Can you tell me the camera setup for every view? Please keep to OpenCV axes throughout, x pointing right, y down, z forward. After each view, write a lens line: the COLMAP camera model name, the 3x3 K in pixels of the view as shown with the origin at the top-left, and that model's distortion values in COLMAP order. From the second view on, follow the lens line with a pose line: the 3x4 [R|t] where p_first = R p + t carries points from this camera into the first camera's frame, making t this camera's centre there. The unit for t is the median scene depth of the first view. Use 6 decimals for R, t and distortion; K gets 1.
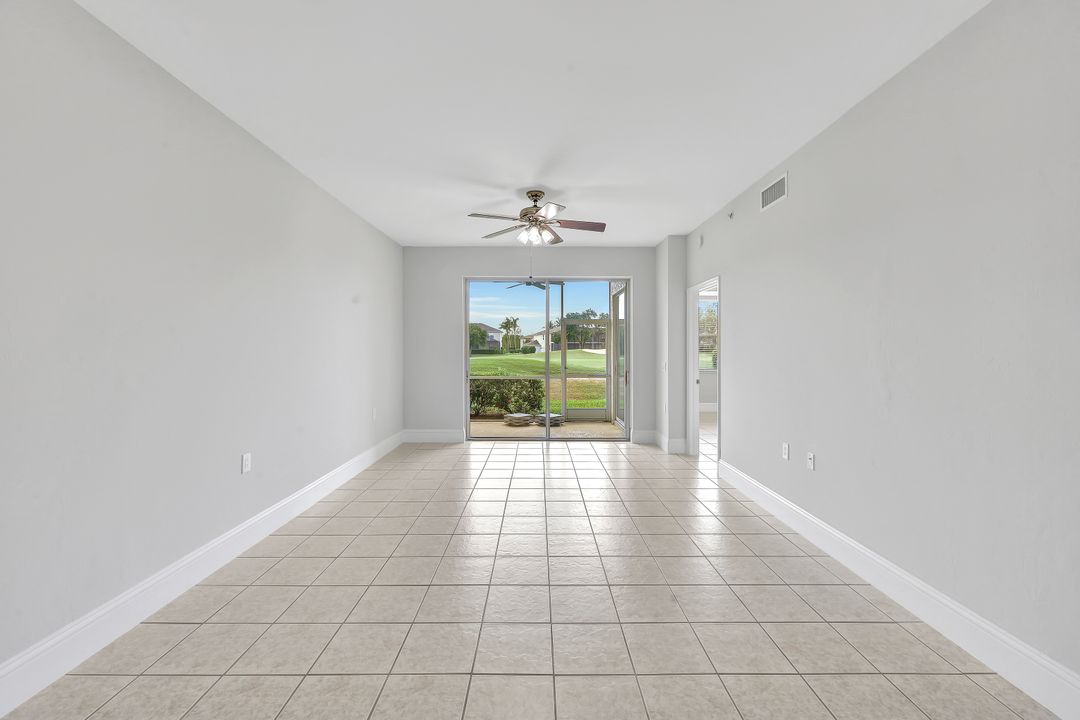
lens RADIAL K [[441.4, 0, 538.2], [0, 441.4, 346.2], [0, 0, 1]] dist [0.003571, -0.000790]
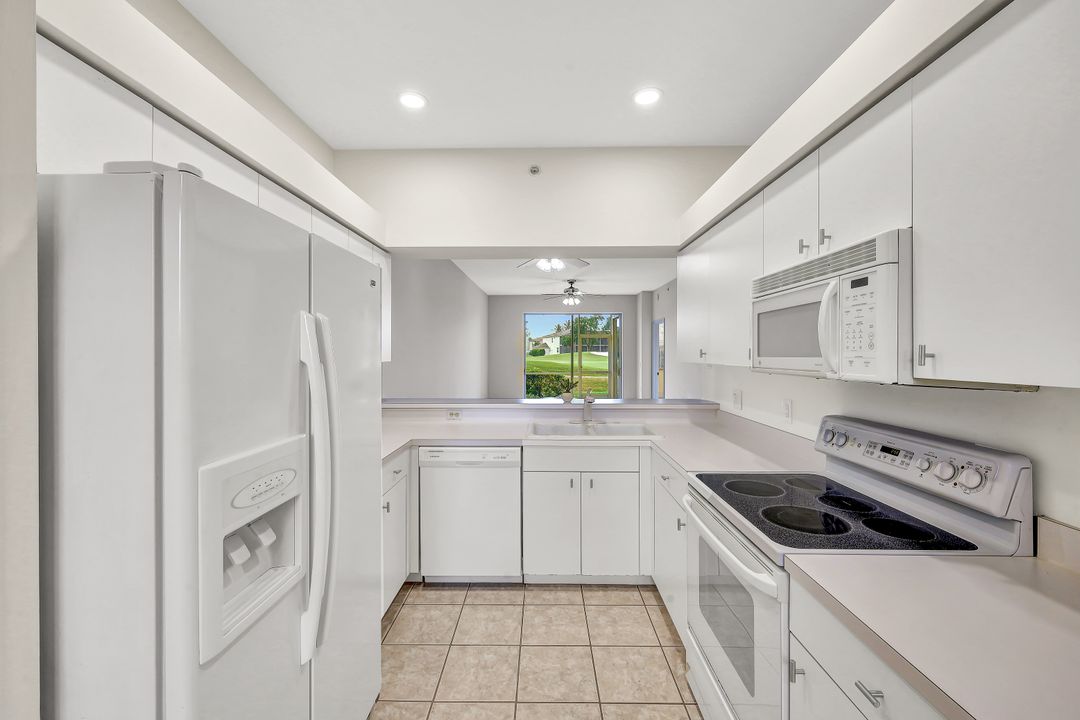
lens RADIAL K [[441.4, 0, 537.2], [0, 441.4, 355.2], [0, 0, 1]] dist [0.003571, -0.000790]
pose [[0.999824, 0.000951, -0.018748, -0.059289], [-0.000661, 0.999880, 0.015456, -0.013099], [0.018760, -0.015441, 0.999705, -0.497119]]
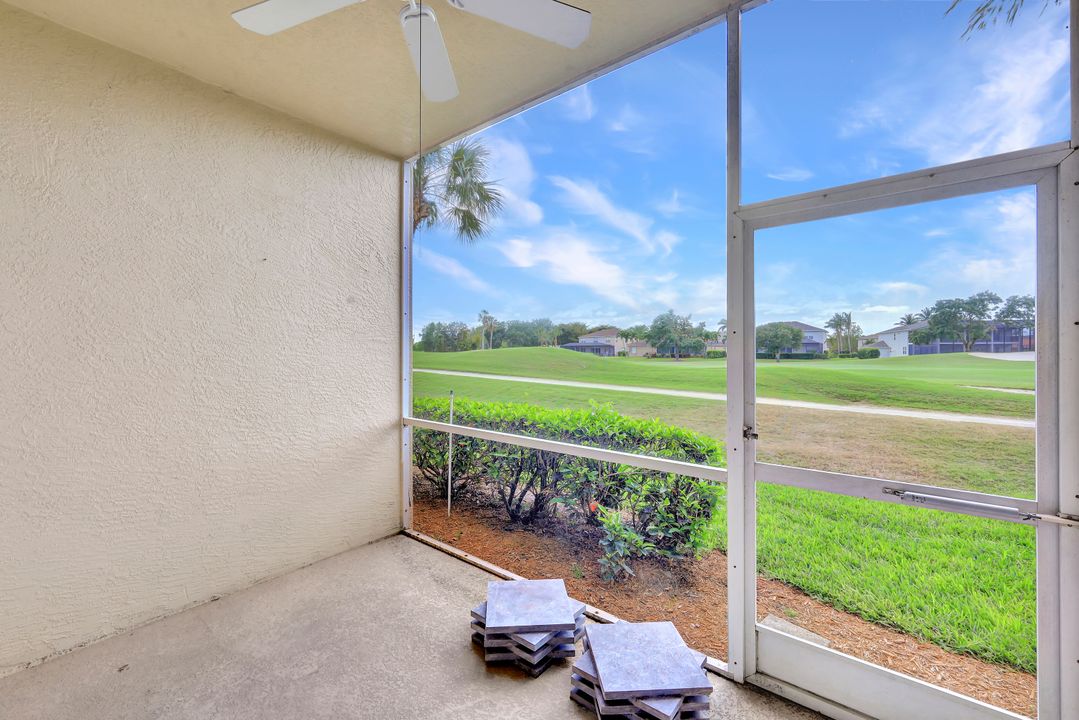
lens RADIAL K [[441.0, 0, 530.7], [0, 441.0, 353.7], [0, 0, 1]] dist [0.003571, -0.000790]
pose [[0.774368, 0.000081, -0.632735, 0.110679], [0.005075, 0.999967, 0.006339, 0.003620], [0.632715, -0.008120, 0.774342, 0.720919]]
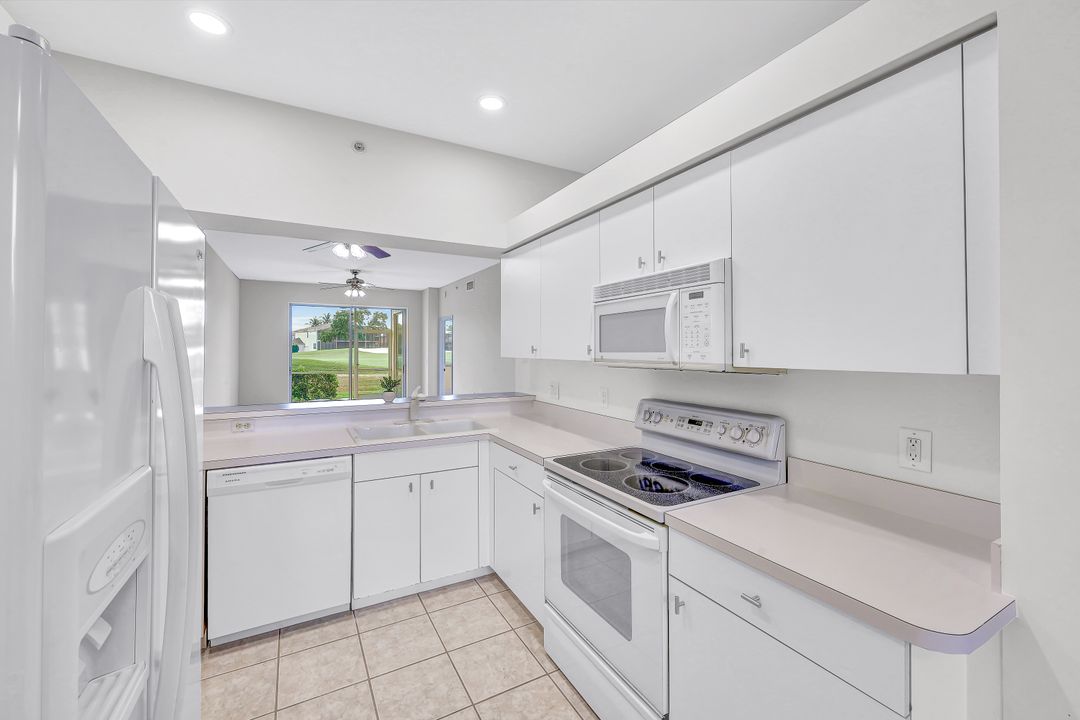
lens RADIAL K [[441.4, 0, 540.4], [0, 441.4, 345.7], [0, 0, 1]] dist [0.003571, -0.000790]
pose [[0.876311, 0.005732, 0.481712, -0.103817], [-0.006385, 0.999980, -0.000284, -0.012583], [-0.481704, -0.002827, 0.876330, -0.485465]]
